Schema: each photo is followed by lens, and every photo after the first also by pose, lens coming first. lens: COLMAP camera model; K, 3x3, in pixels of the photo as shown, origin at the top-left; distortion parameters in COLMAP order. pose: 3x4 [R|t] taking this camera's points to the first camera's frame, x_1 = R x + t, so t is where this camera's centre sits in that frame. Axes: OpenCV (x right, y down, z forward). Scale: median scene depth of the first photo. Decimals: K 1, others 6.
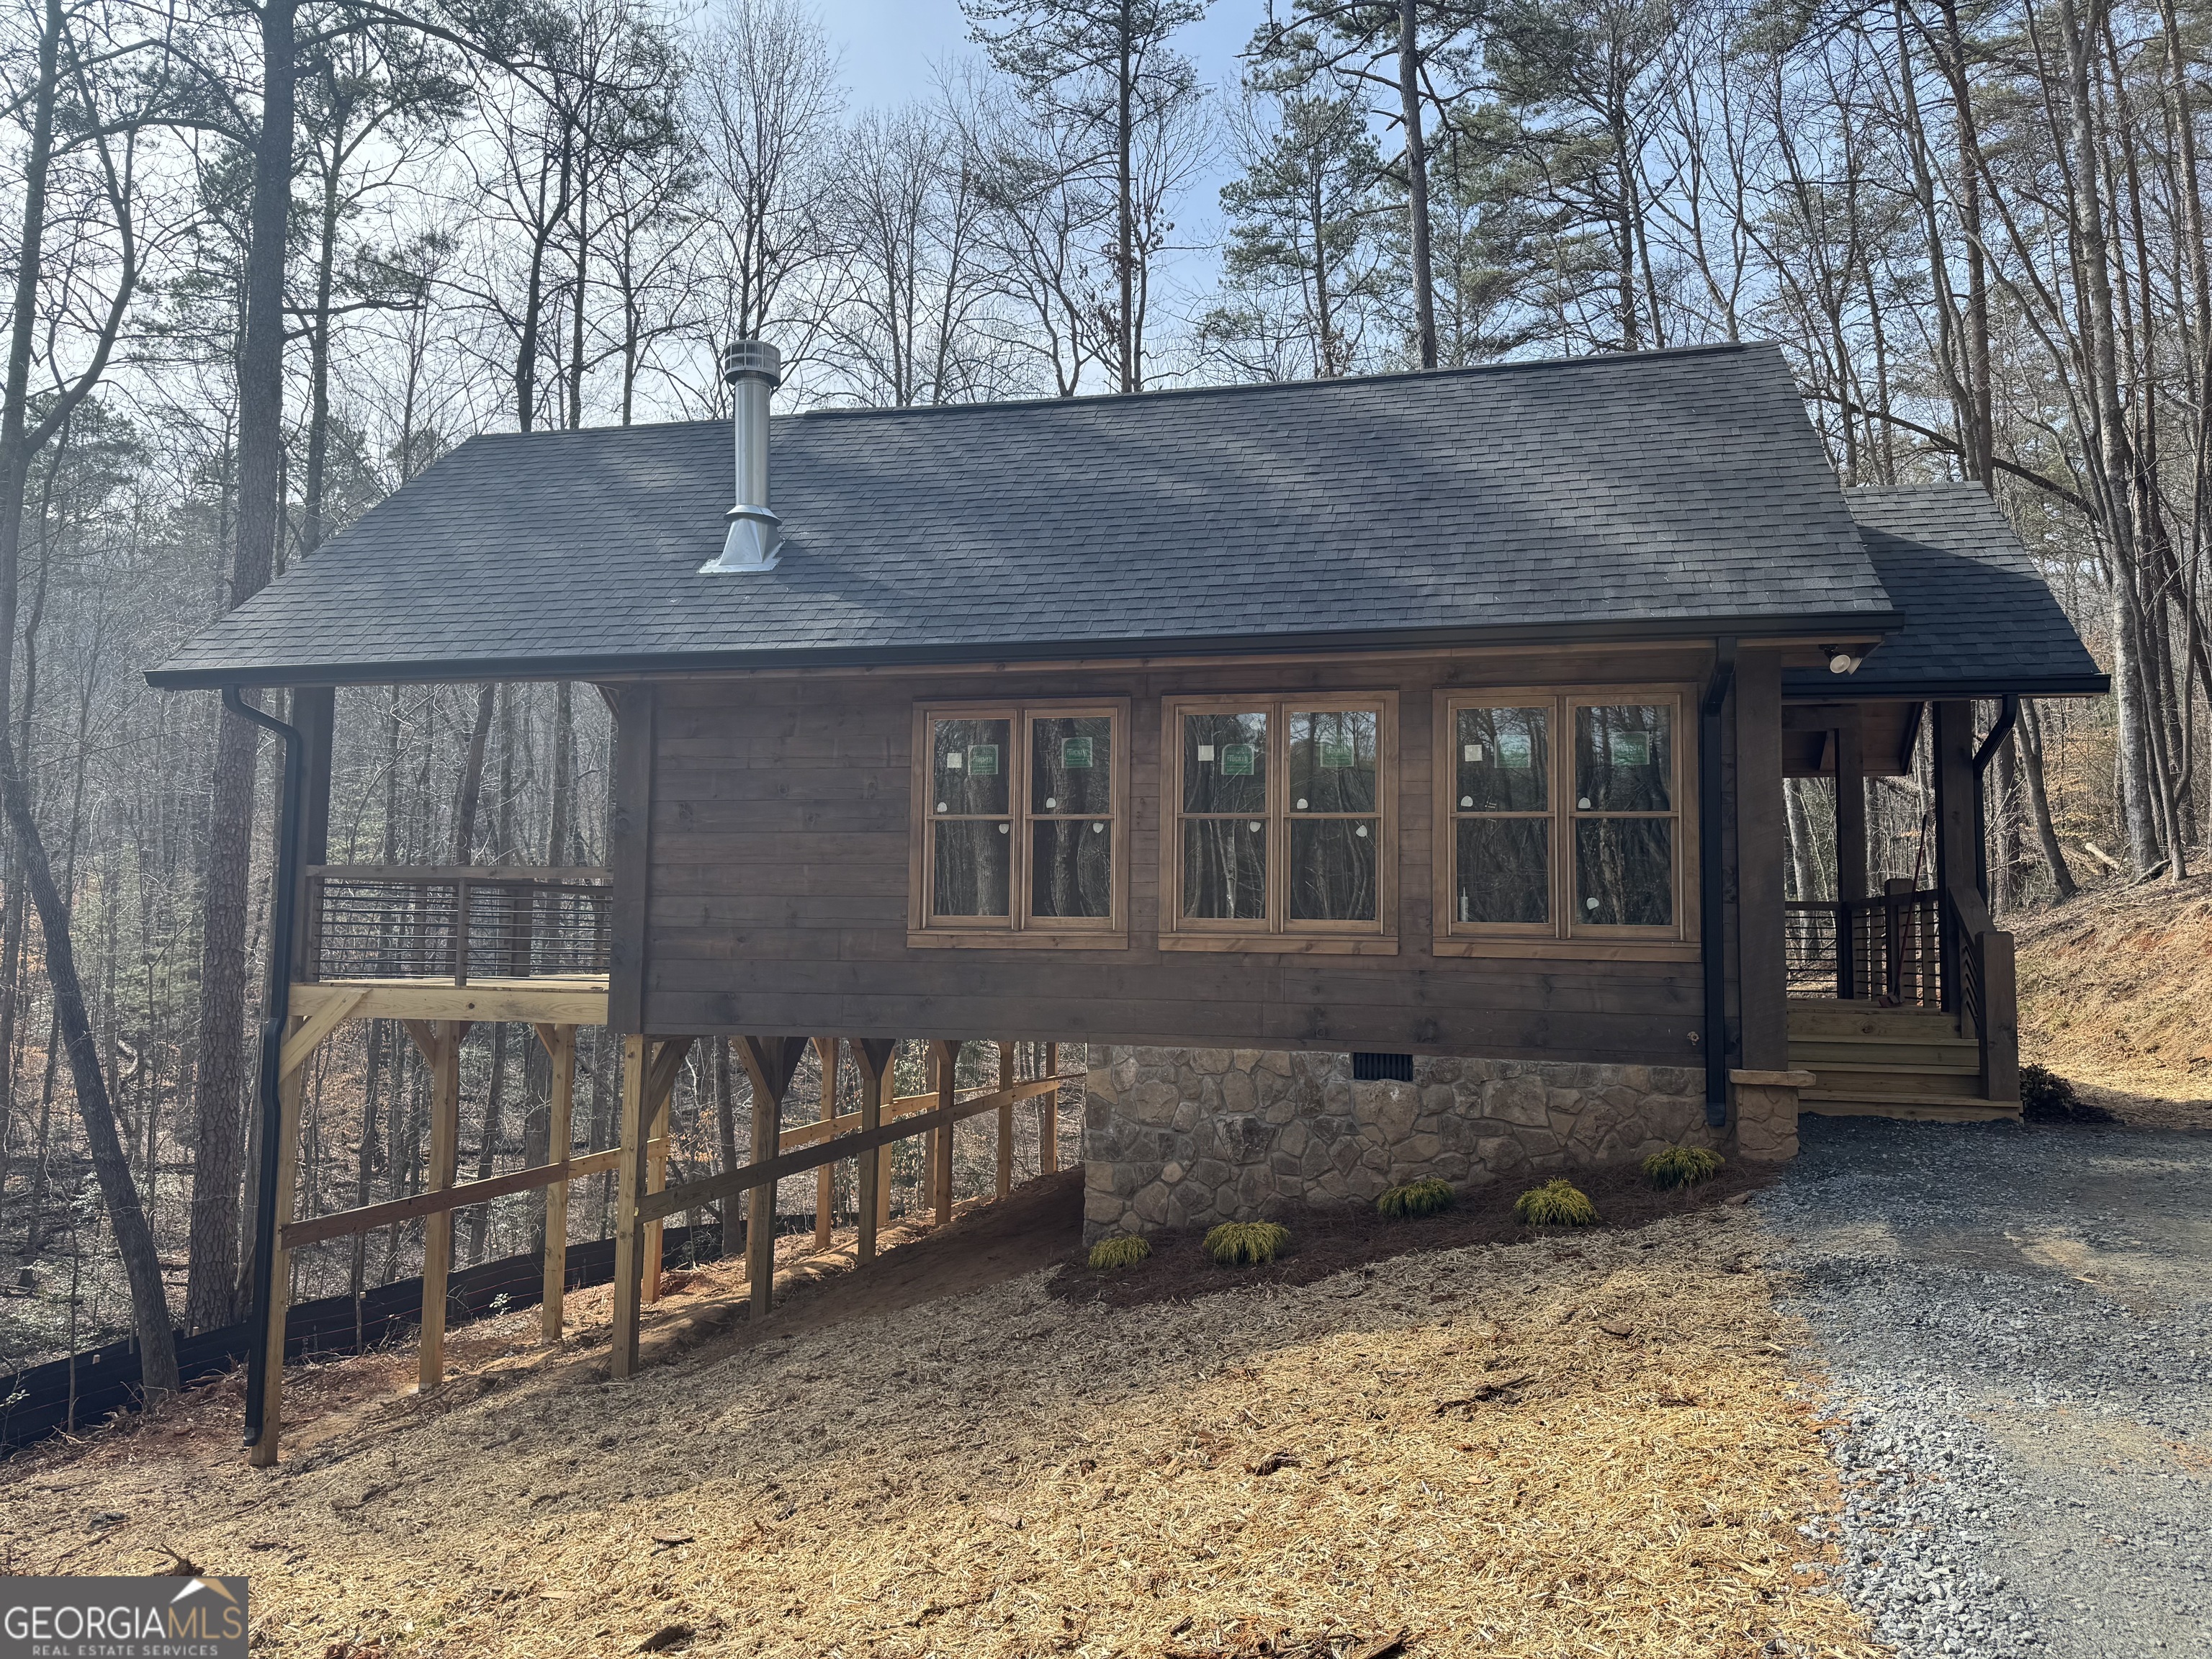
lens RADIAL K [[1553.4, 0, 1111.5], [0, 1553.4, 818.9], [0, 0, 1]] dist [0.072551, -0.093400]
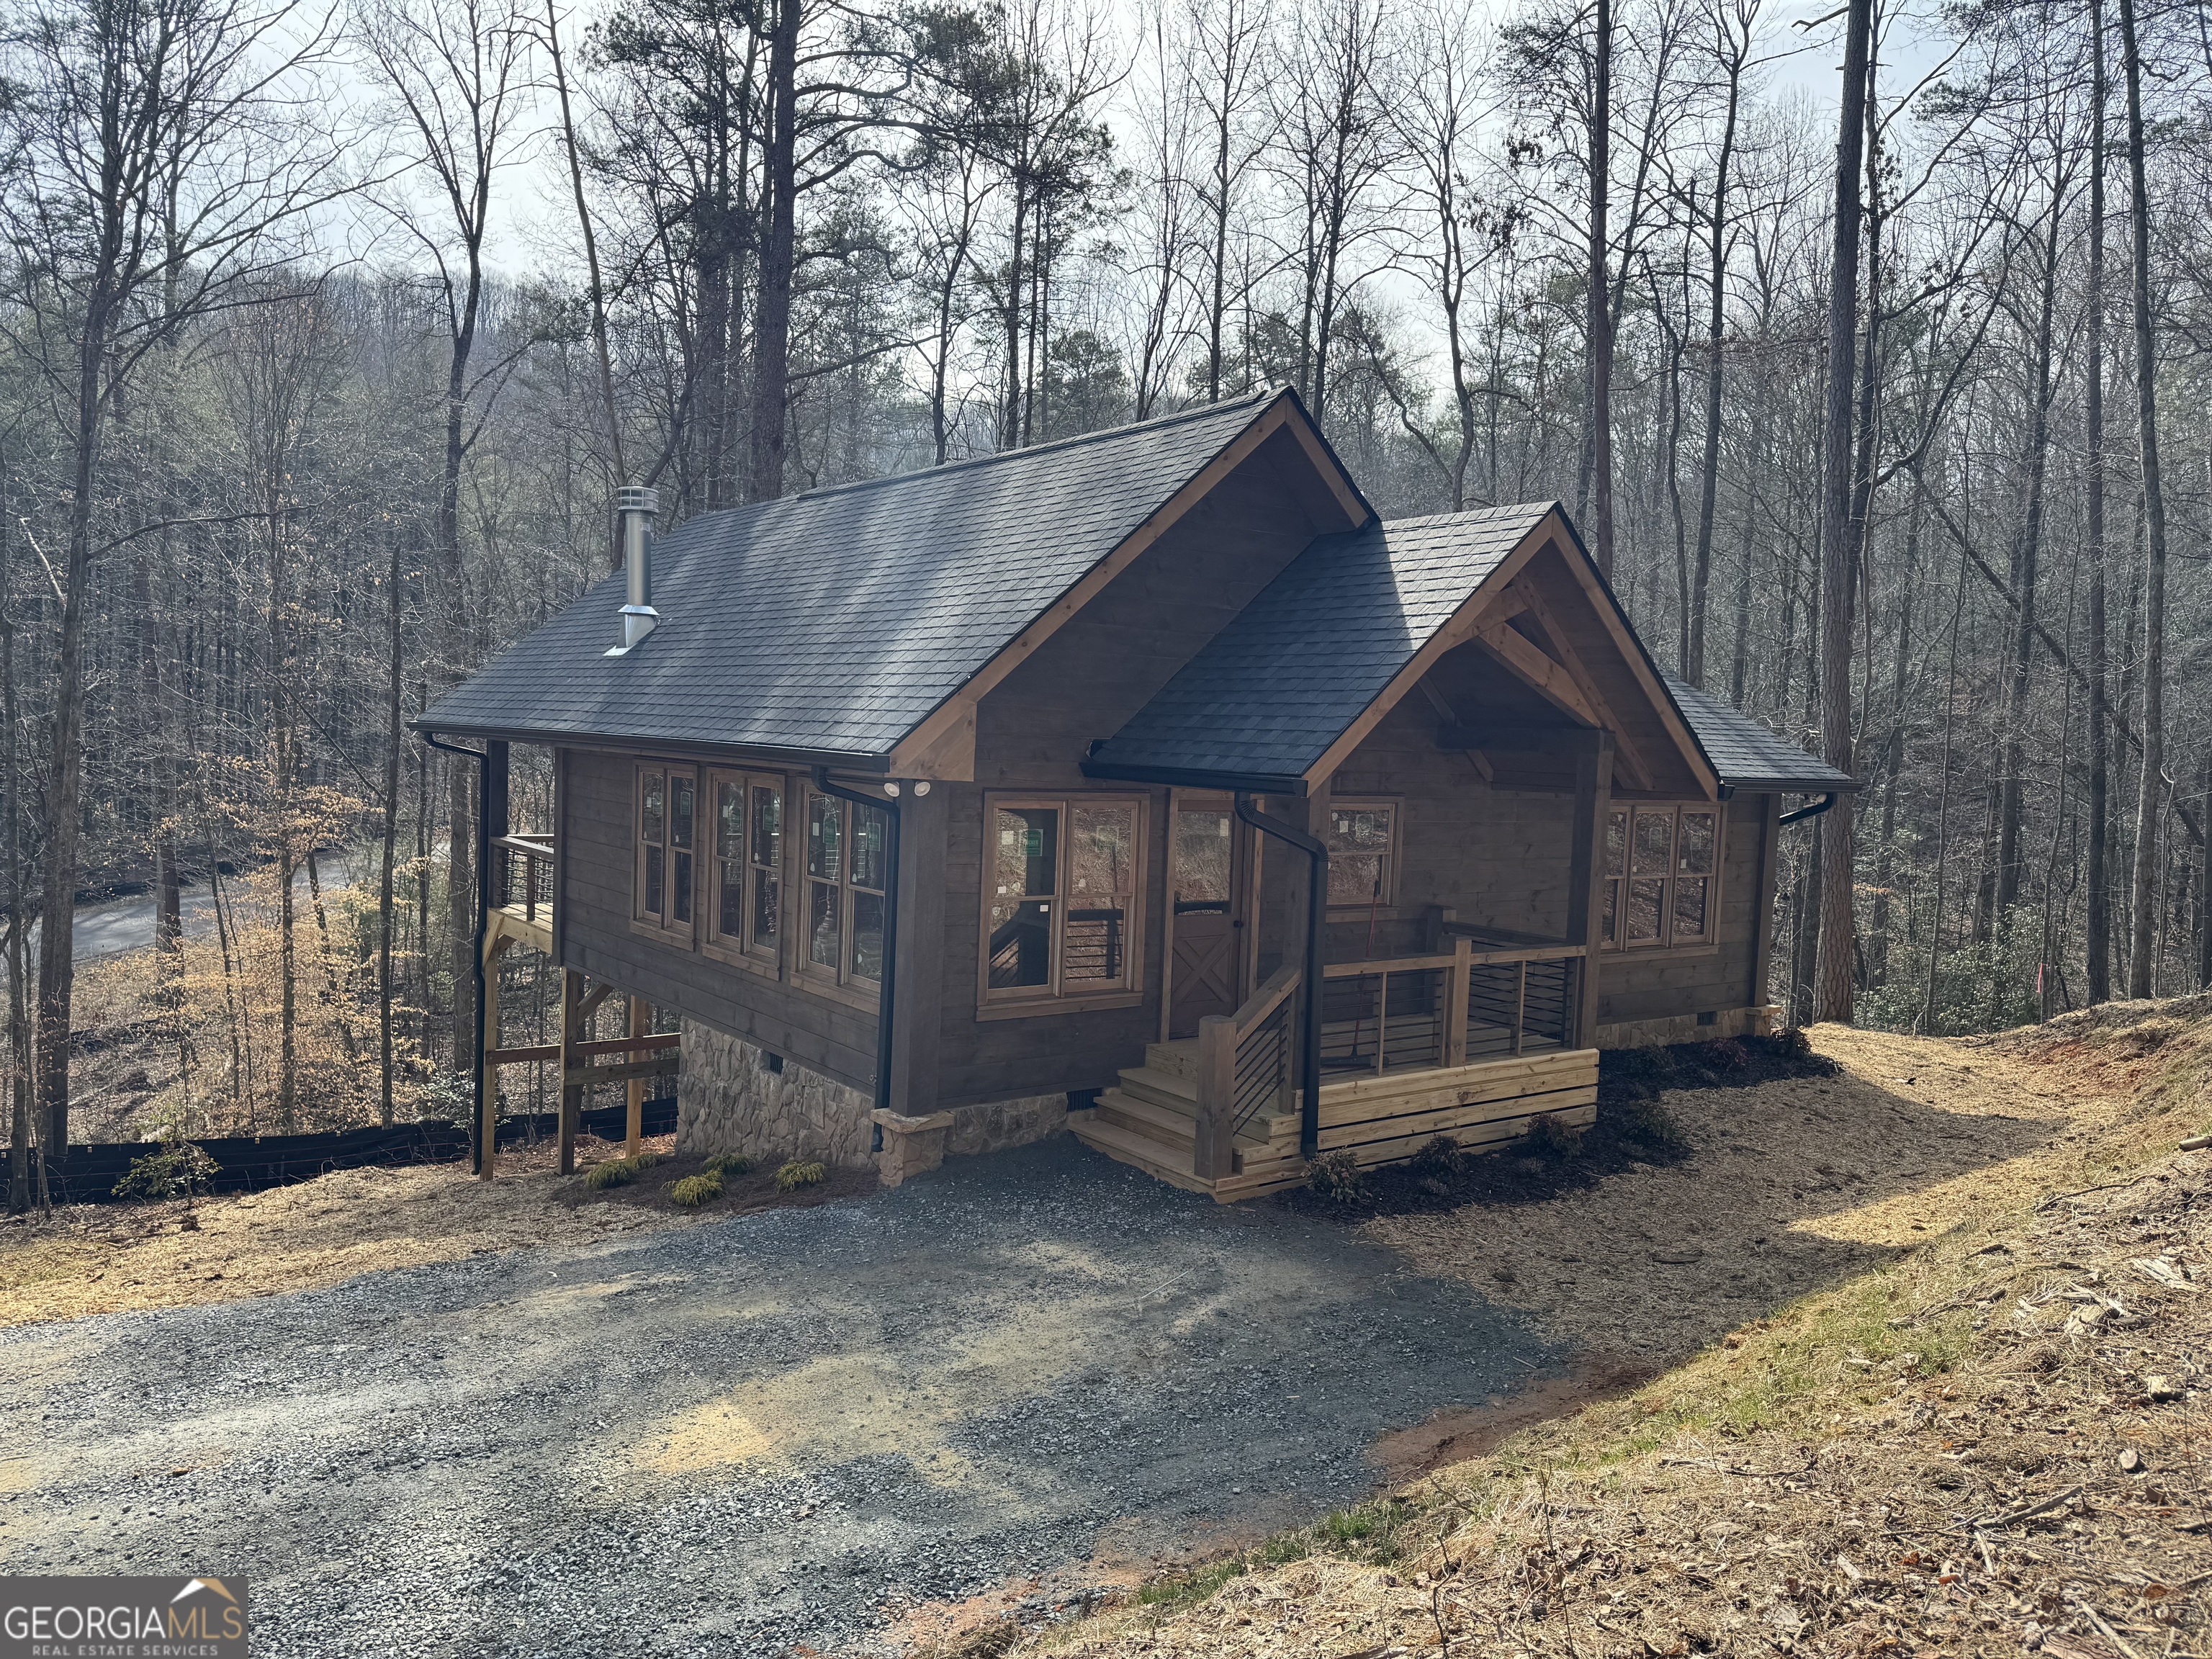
lens RADIAL K [[1553.4, 0, 1103.5], [0, 1553.4, 826.3], [0, 0, 1]] dist [0.072551, -0.093400]
pose [[0.776845, 0.055587, -0.627233, 1.100116], [0.021363, 0.993196, 0.114477, -0.168363], [0.629329, -0.102331, 0.770372, 0.166053]]
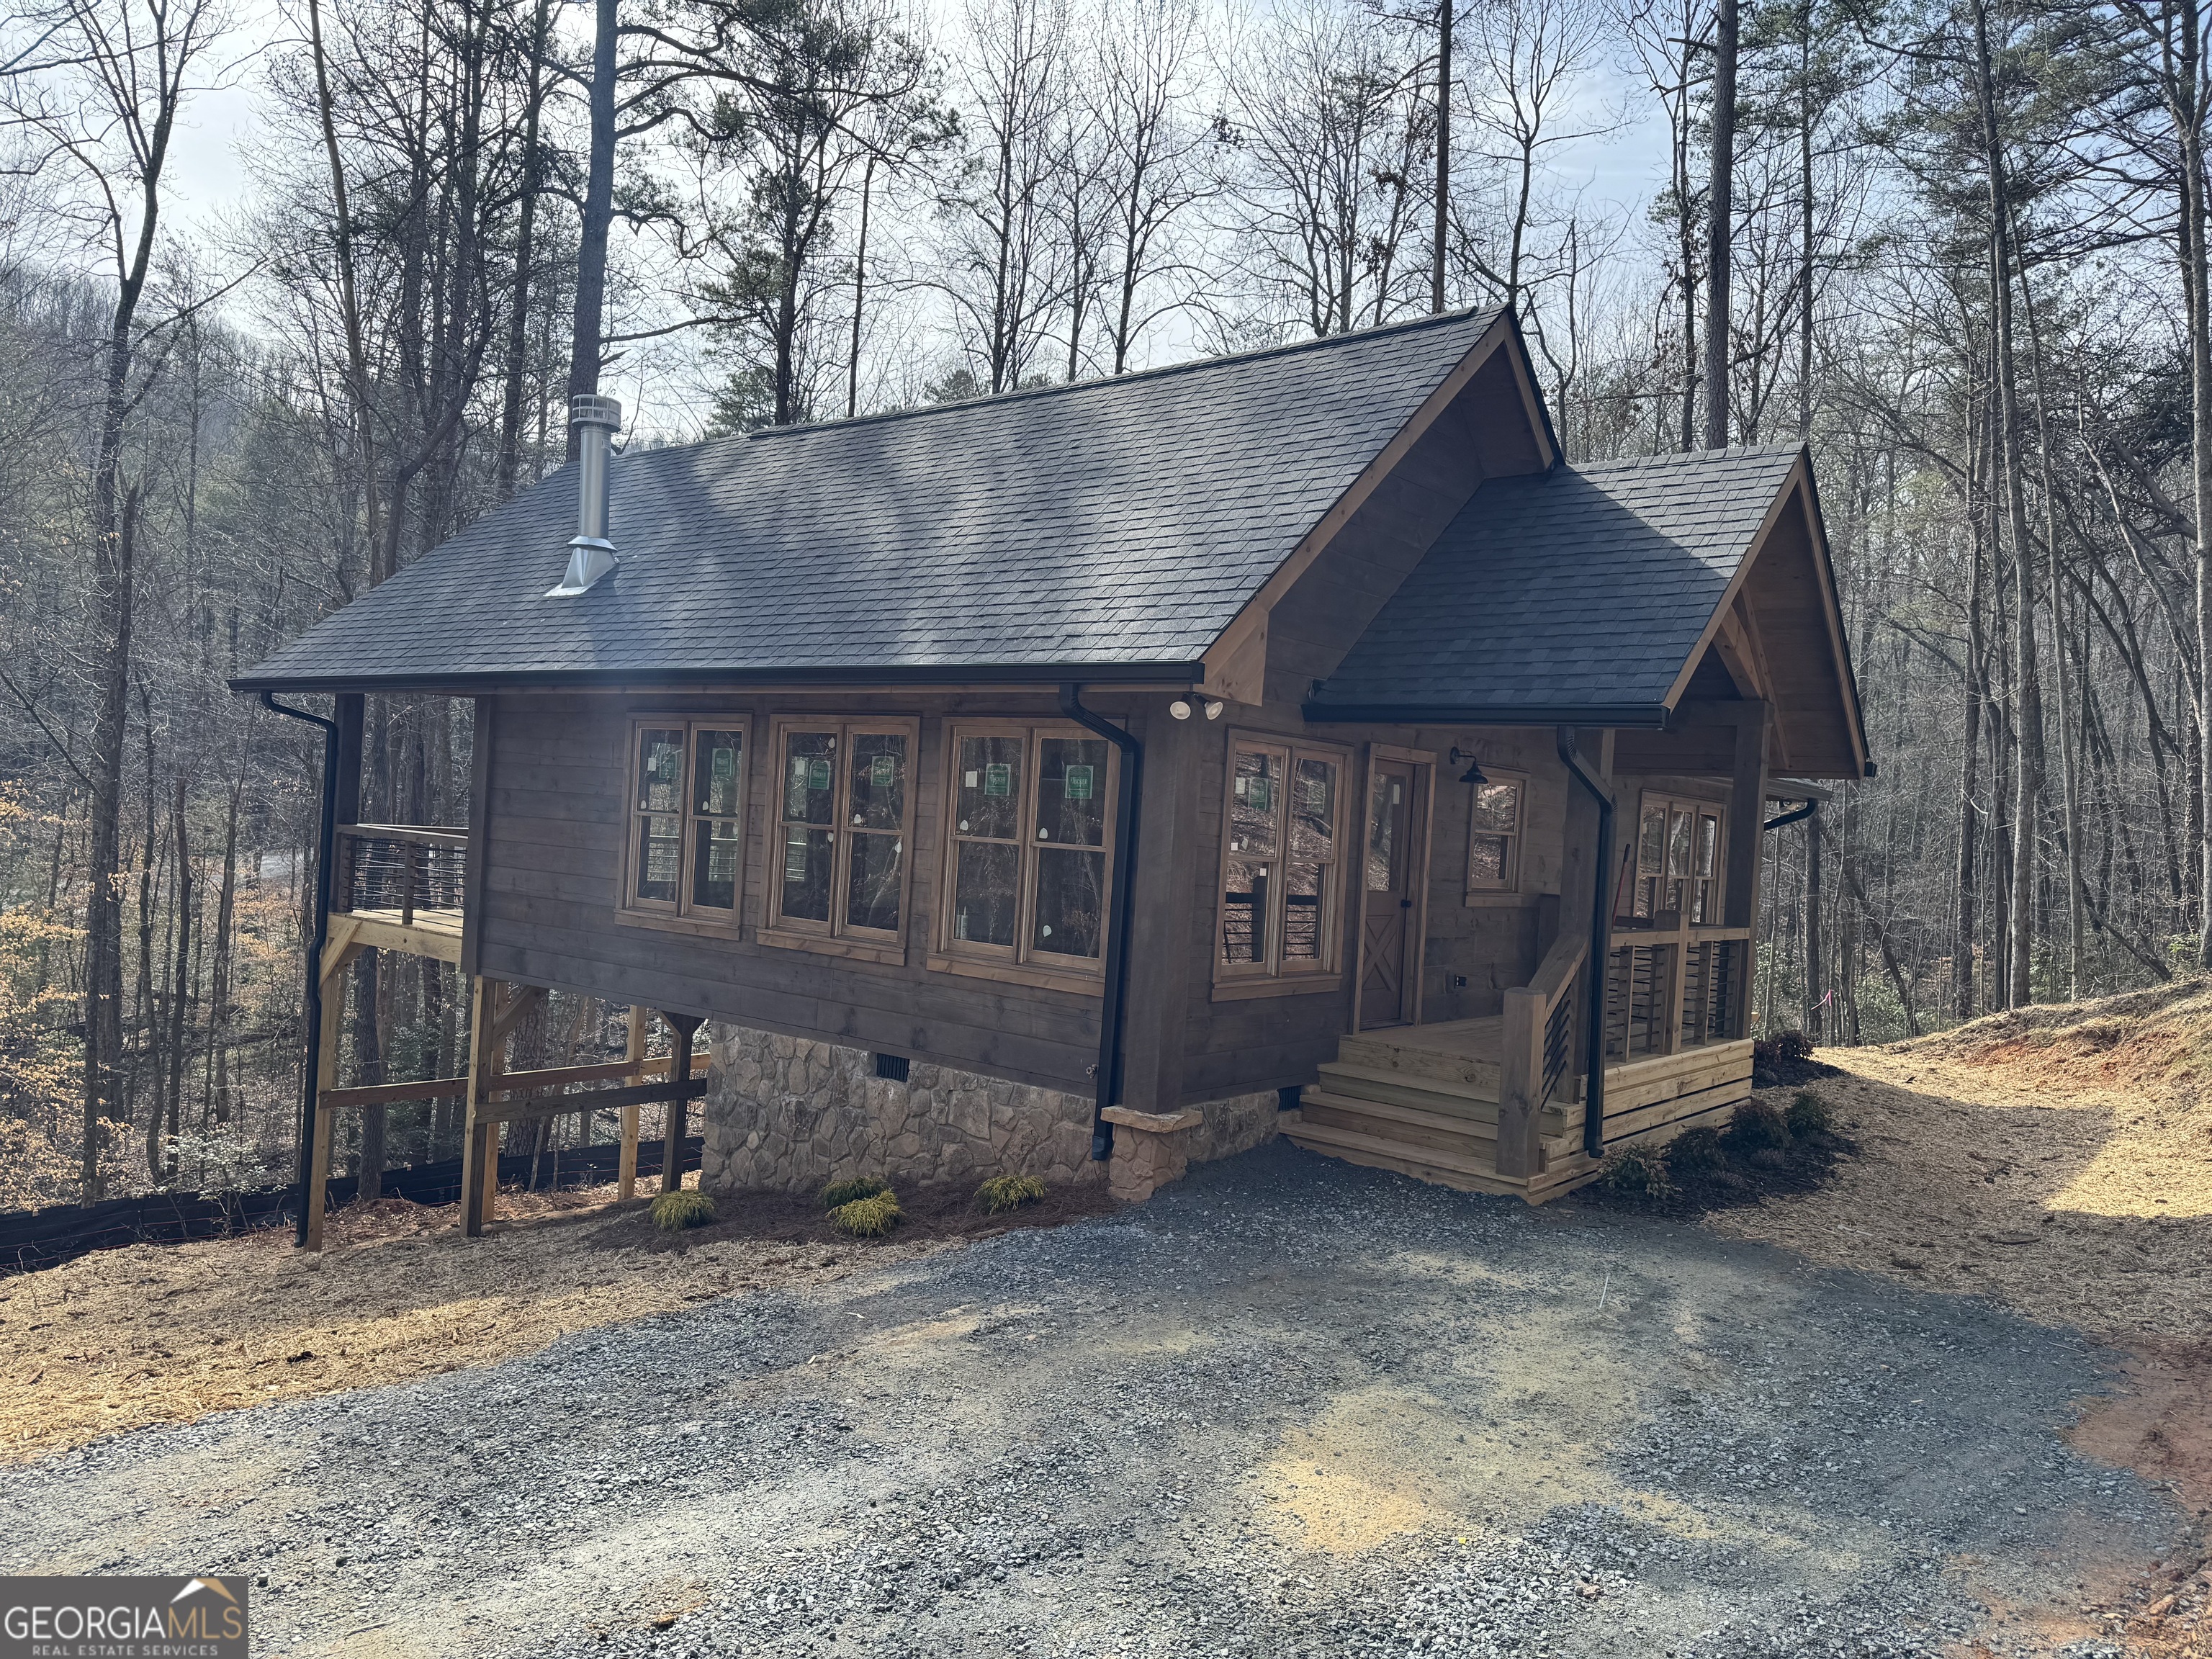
lens RADIAL K [[1553.4, 0, 1102.1], [0, 1553.4, 832.9], [0, 0, 1]] dist [0.072551, -0.093400]
pose [[0.905284, 0.045216, -0.422394, 0.689382], [-0.015052, 0.997109, 0.074478, -0.078082], [0.424541, -0.061066, 0.903347, 0.090102]]
